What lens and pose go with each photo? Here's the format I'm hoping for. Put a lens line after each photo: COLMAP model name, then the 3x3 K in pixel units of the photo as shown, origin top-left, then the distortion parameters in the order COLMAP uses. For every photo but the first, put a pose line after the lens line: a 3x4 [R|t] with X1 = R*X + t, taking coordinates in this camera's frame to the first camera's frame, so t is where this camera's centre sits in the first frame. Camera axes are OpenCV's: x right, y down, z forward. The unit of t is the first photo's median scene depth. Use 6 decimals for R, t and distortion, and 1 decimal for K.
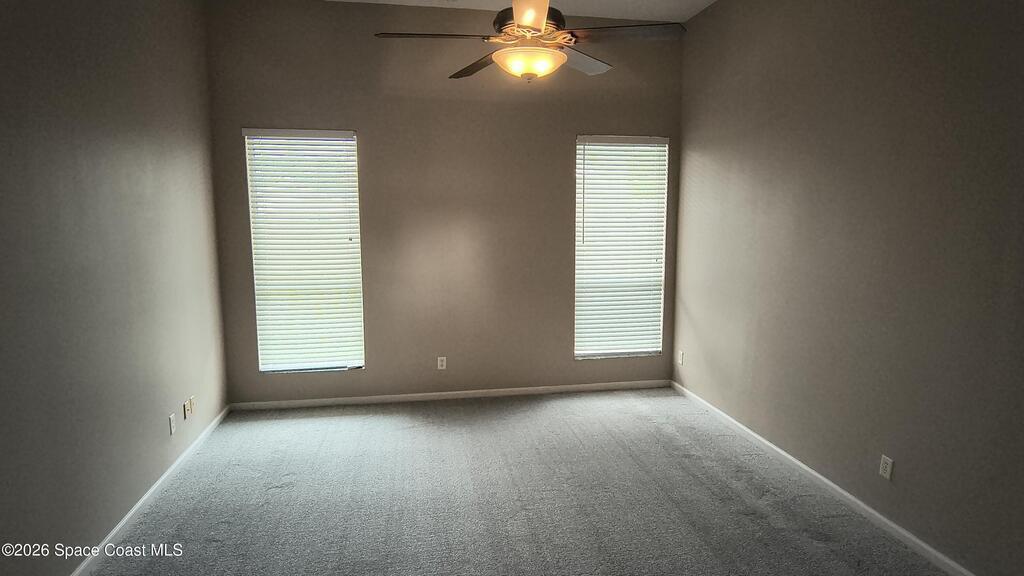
lens RADIAL K [[591.5, 0, 506.4], [0, 591.5, 290.9], [0, 0, 1]] dist [-0.001329, 0.000314]
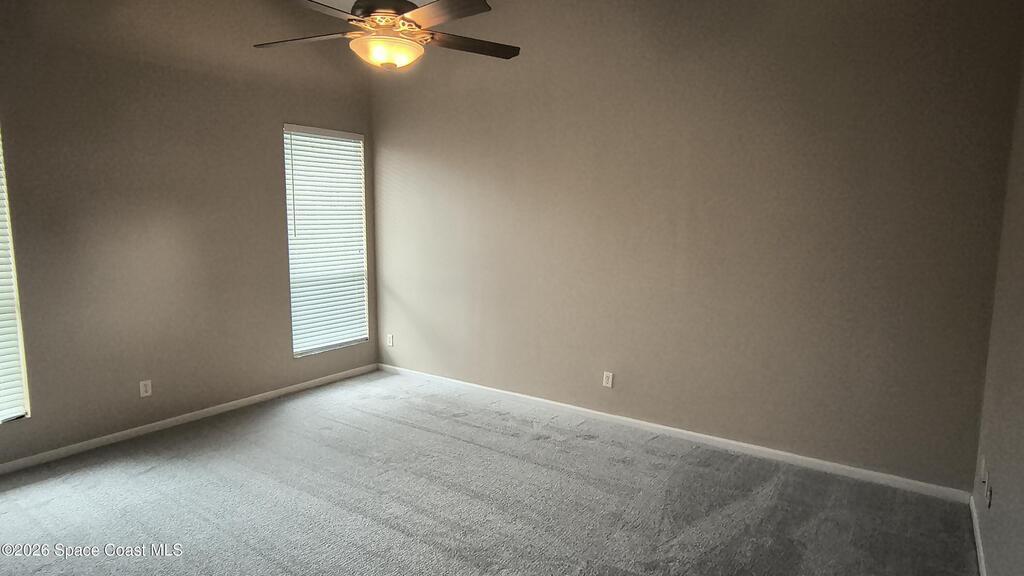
lens RADIAL K [[591.5, 0, 512.1], [0, 591.5, 293.0], [0, 0, 1]] dist [-0.001329, 0.000314]
pose [[0.718338, -0.090948, 0.689724, -0.286010], [0.089751, 0.995248, 0.037760, 0.006088], [-0.689881, 0.034779, 0.723087, 0.061072]]
